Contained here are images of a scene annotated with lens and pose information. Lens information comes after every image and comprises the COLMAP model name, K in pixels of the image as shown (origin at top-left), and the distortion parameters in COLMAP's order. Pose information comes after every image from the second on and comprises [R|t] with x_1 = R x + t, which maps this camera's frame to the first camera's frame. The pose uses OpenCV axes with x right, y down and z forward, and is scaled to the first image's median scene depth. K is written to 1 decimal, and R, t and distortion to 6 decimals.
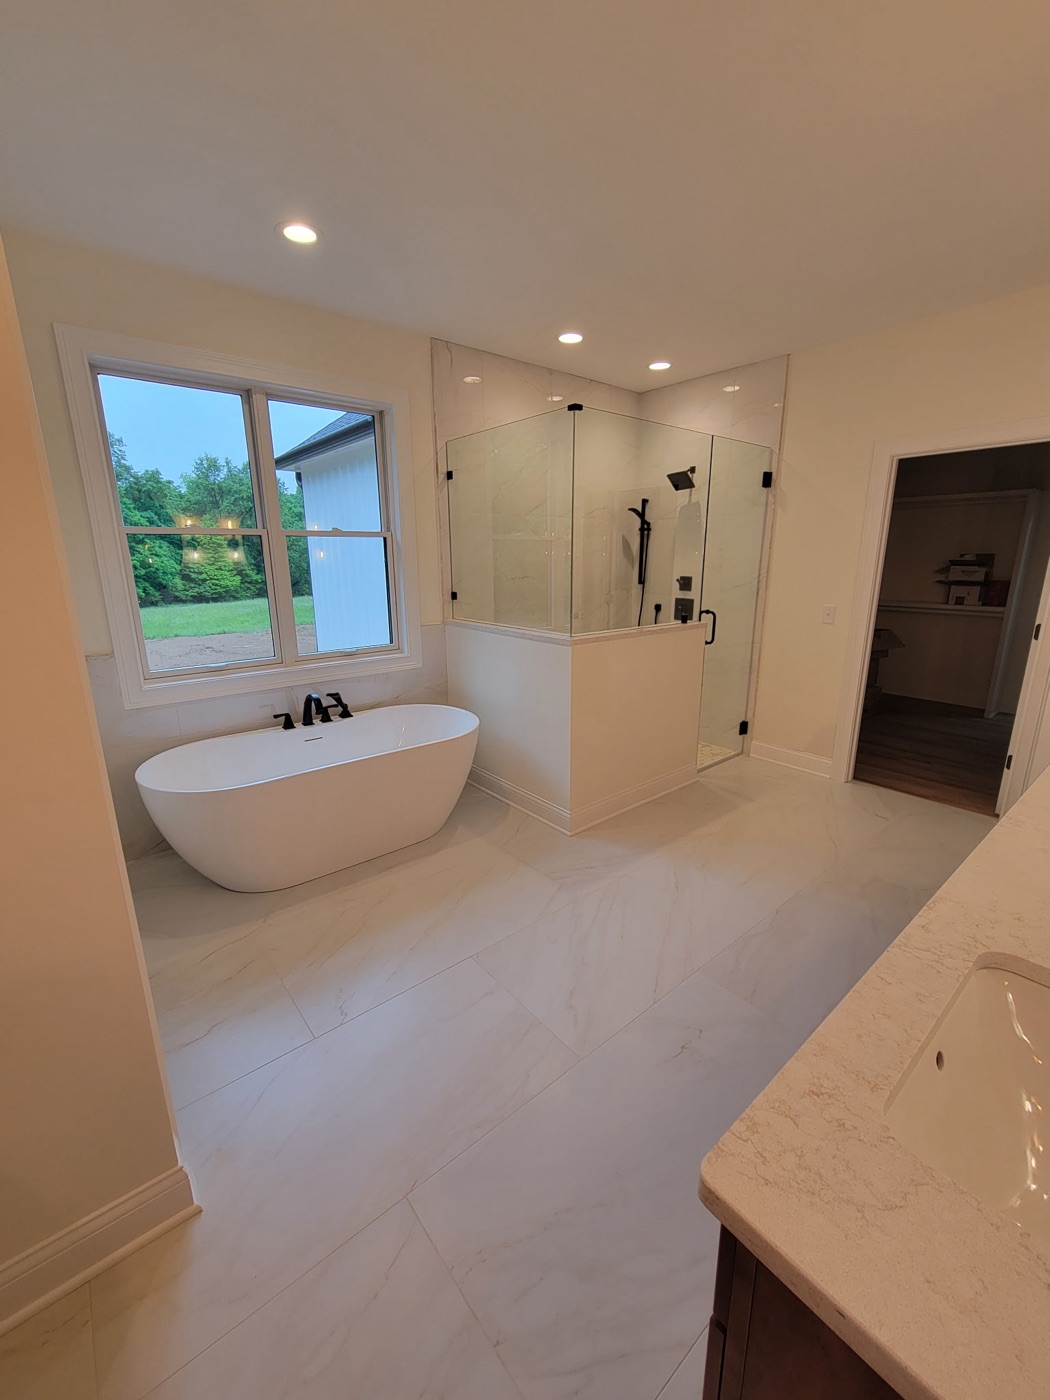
lens RADIAL K [[581.8, 0, 525.0], [0, 581.8, 700.0], [0, 0, 1]] dist [-0.000472, -0.000055]
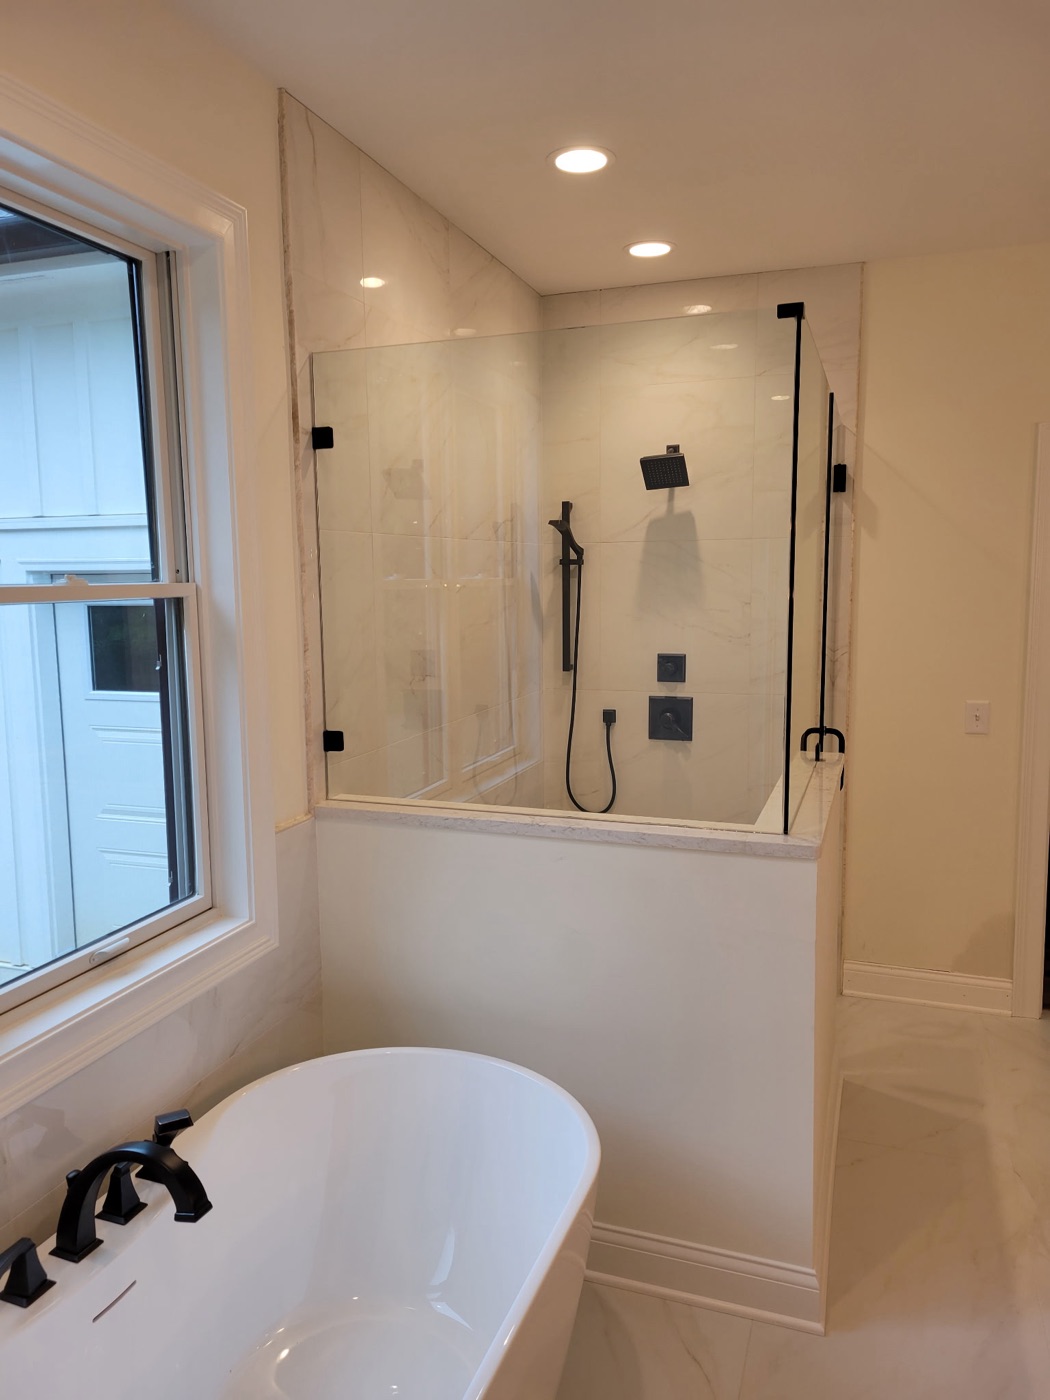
lens RADIAL K [[1065.3, 0, 525.0], [0, 1065.3, 700.0], [0, 0, 1]] dist [0.032140, -0.000434]
pose [[0.862413, -0.063909, 0.502154, -0.352233], [0.129123, 0.986956, -0.096149, -0.118295], [-0.489459, 0.147759, 0.859417, 0.321567]]
